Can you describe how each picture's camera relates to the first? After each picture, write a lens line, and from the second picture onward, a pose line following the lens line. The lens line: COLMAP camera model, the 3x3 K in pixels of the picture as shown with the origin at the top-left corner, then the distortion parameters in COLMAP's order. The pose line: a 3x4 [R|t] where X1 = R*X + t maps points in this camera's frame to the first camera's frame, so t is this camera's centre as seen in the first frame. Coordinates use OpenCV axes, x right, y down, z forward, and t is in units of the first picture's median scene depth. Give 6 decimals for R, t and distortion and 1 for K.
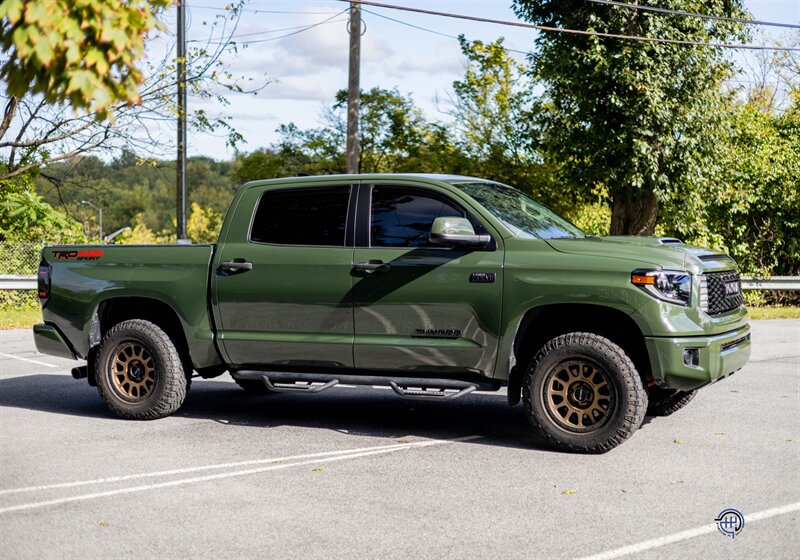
lens RADIAL K [[1144.3, 0, 400.0], [0, 1144.3, 280.0], [0, 0, 1]] dist [0.006249, 0.019130]
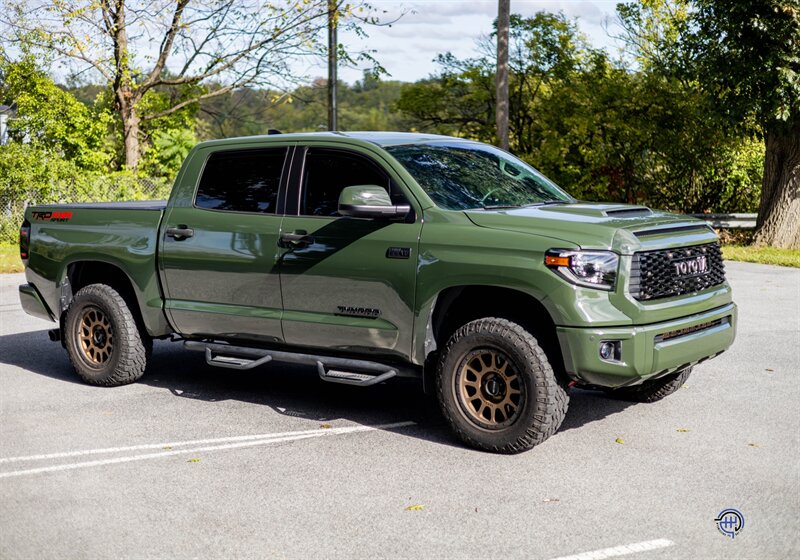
lens RADIAL K [[1144.3, 0, 400.0], [0, 1144.3, 280.0], [0, 0, 1]] dist [0.006249, 0.019130]
pose [[0.979616, 0.016240, -0.200222, 0.225929], [-0.002653, 0.997686, 0.067944, -0.037383], [0.200862, -0.066028, 0.977392, 0.101958]]
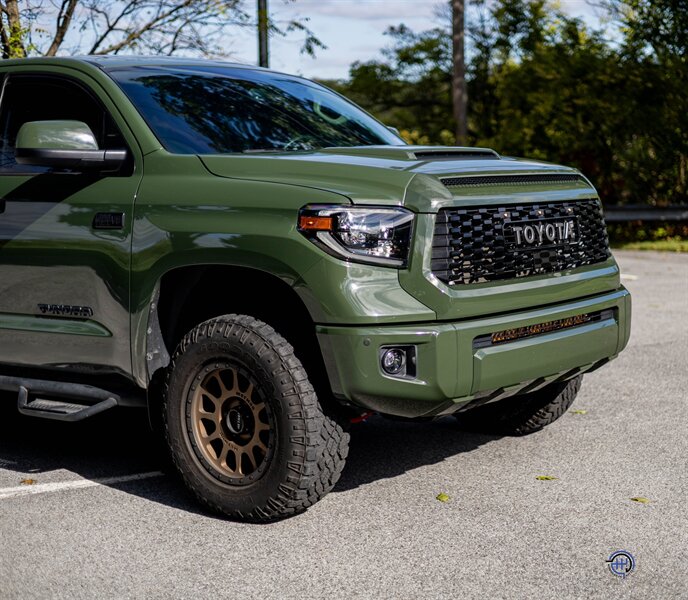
lens RADIAL K [[1244.9, 0, 424.3], [0, 1244.9, 298.9], [0, 0, 1]] dist [-0.006704, 0.018557]
pose [[0.983430, -0.000098, -0.181289, 0.313961], [0.013294, 0.997347, 0.071575, -0.005103], [0.180801, -0.072799, 0.980822, 0.341956]]
